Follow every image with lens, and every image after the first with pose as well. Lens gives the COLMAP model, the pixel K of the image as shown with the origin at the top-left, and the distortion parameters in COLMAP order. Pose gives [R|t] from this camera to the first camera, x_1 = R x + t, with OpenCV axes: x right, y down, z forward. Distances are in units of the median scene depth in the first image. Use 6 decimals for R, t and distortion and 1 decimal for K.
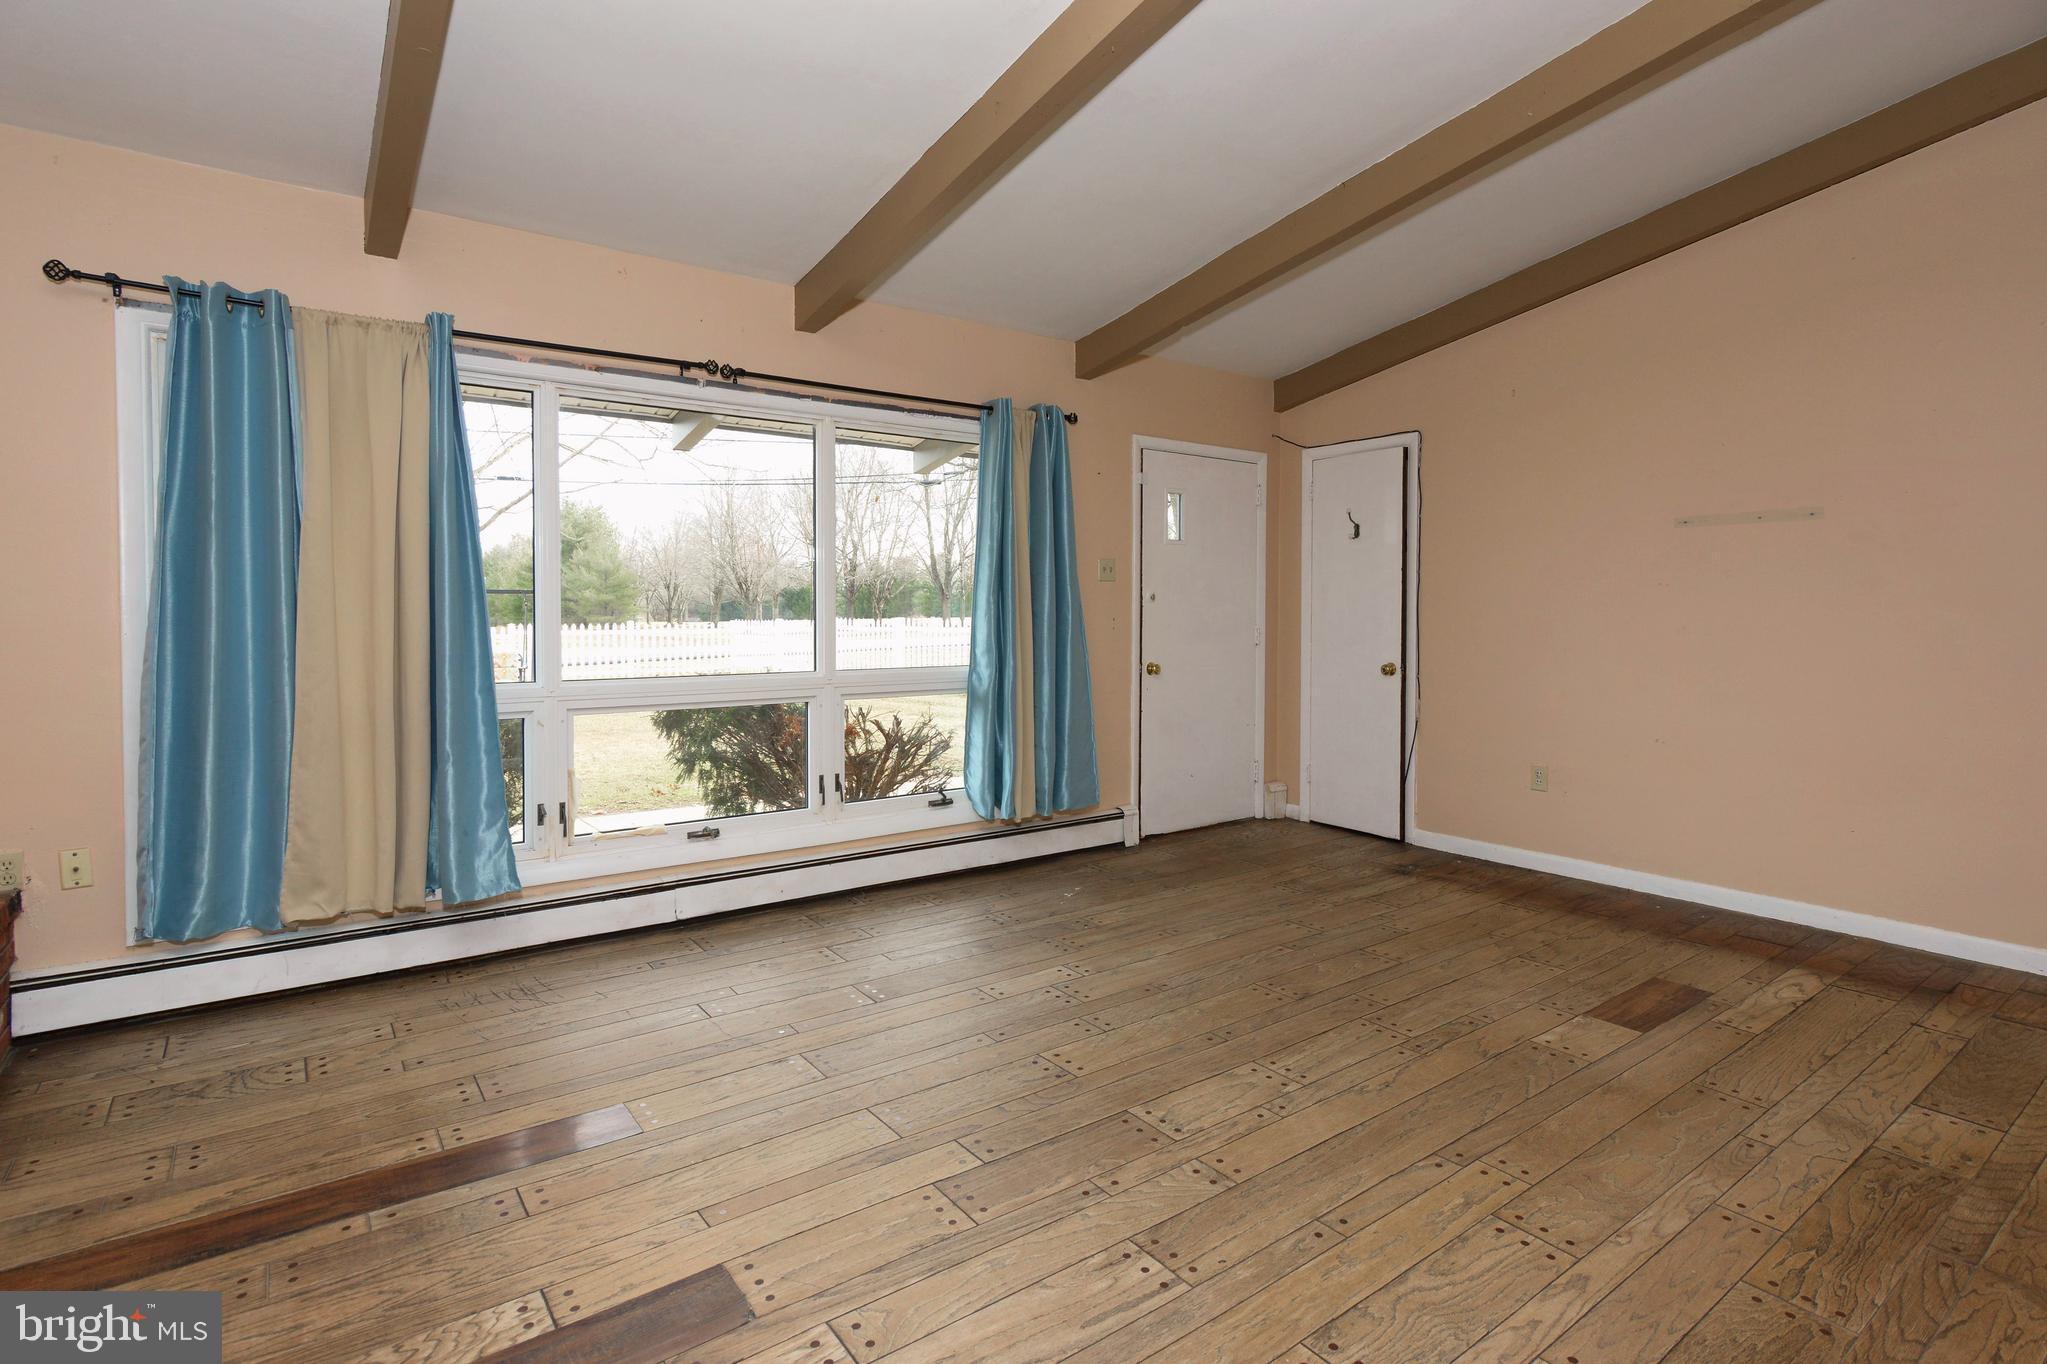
lens RADIAL K [[1019.6, 0, 1108.3], [0, 1019.6, 637.5], [0, 0, 1]] dist [-0.002833, -0.000445]
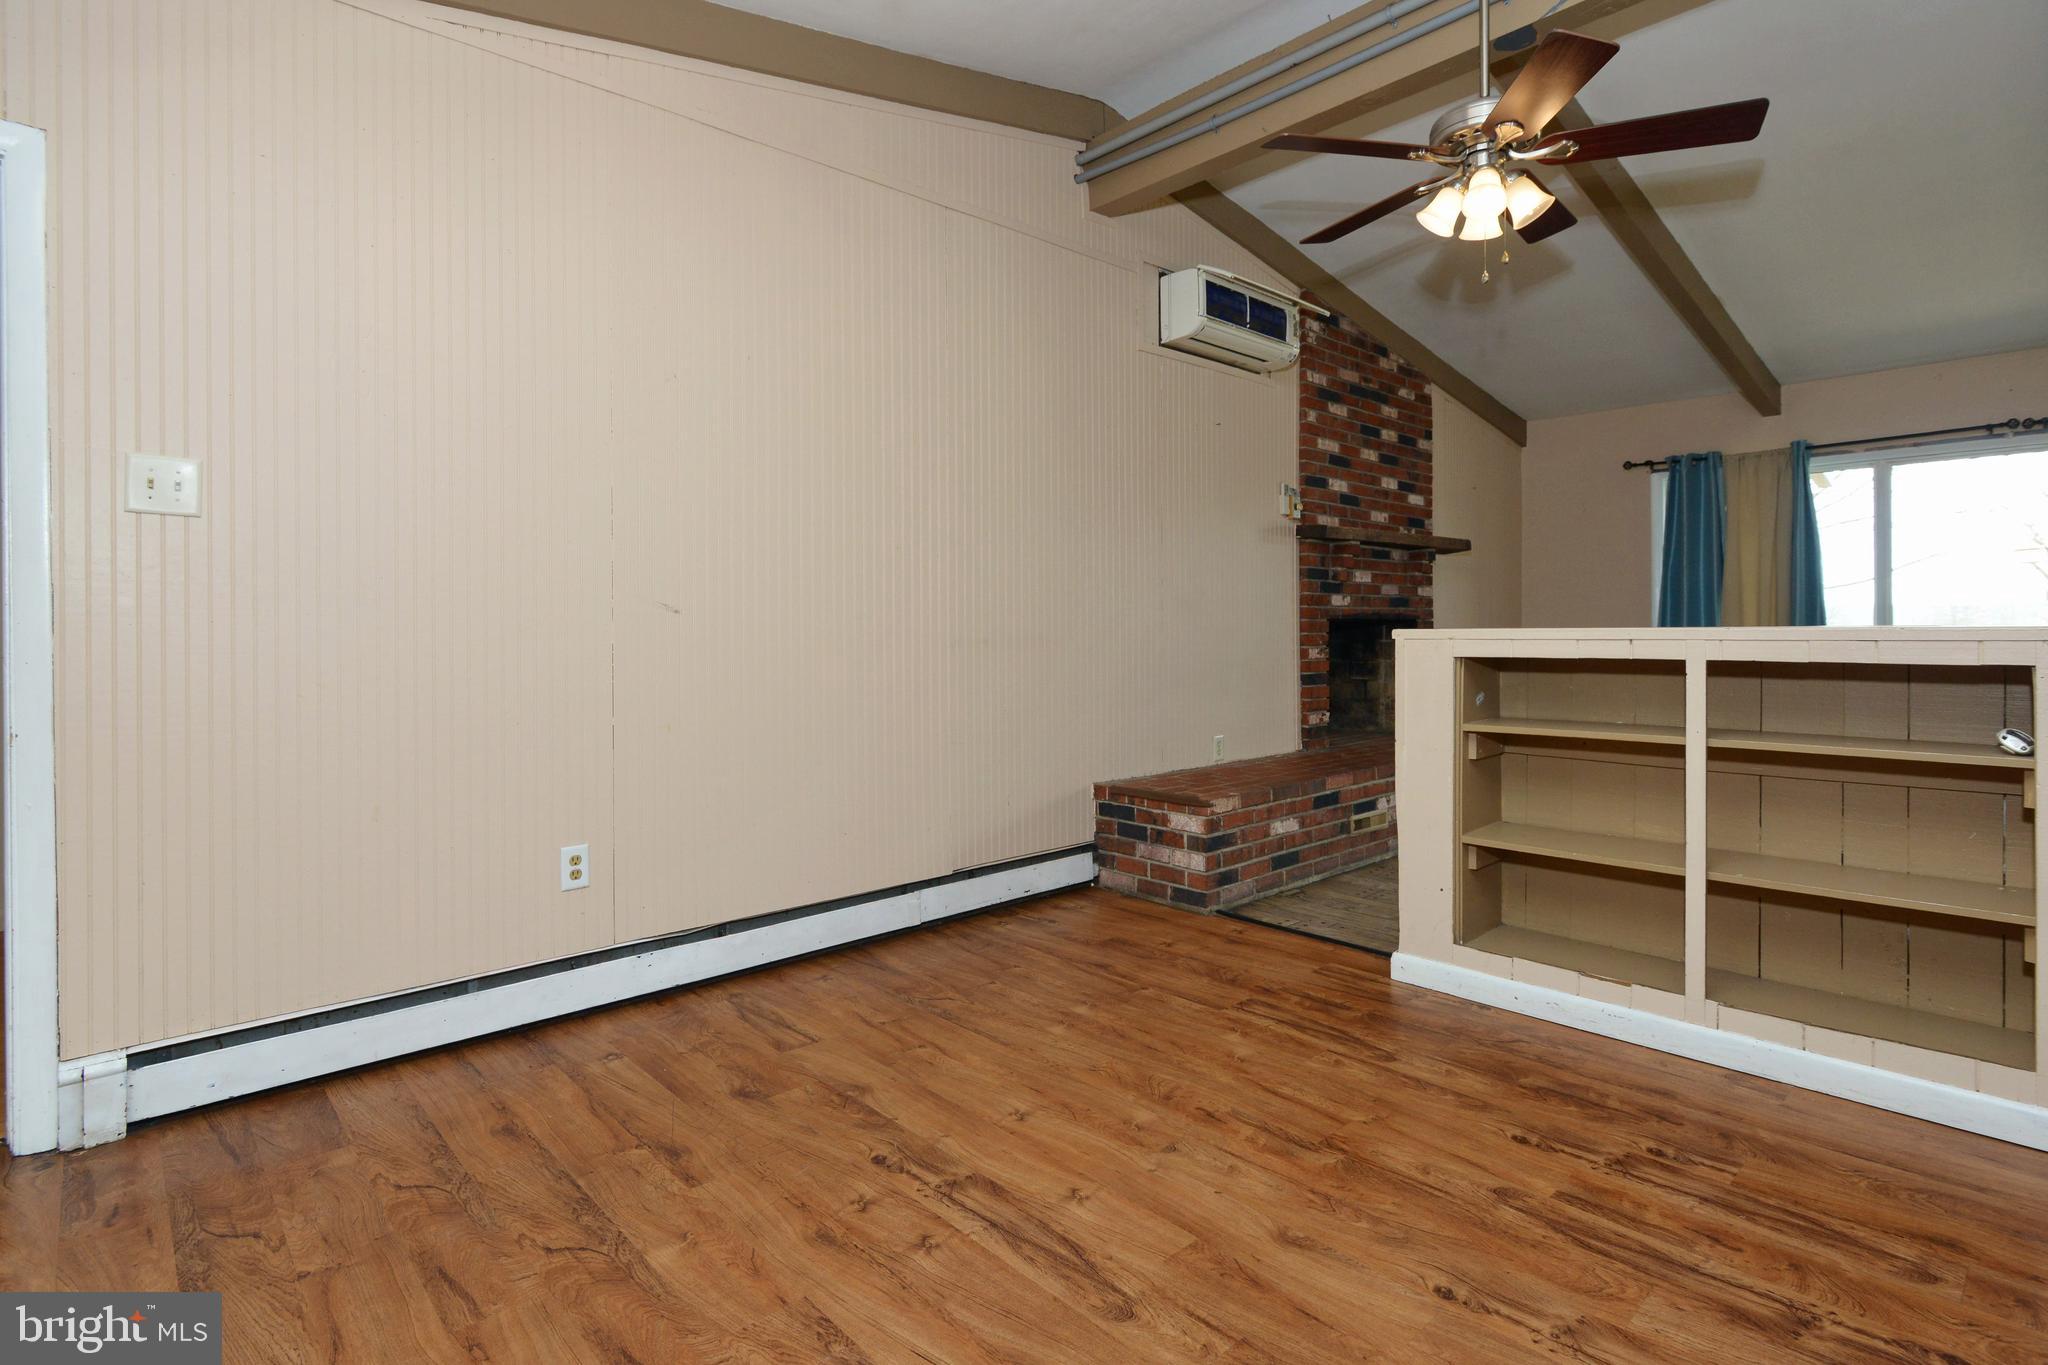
lens RADIAL K [[998.0, 0, 1003.3], [0, 998.0, 632.6], [0, 0, 1]] dist [0.005171, -0.000411]
pose [[0.053723, -0.002017, -0.998554, 1.092192], [-0.017666, 0.999840, -0.002970, 0.060242], [0.998400, 0.017800, 0.053679, -0.527187]]
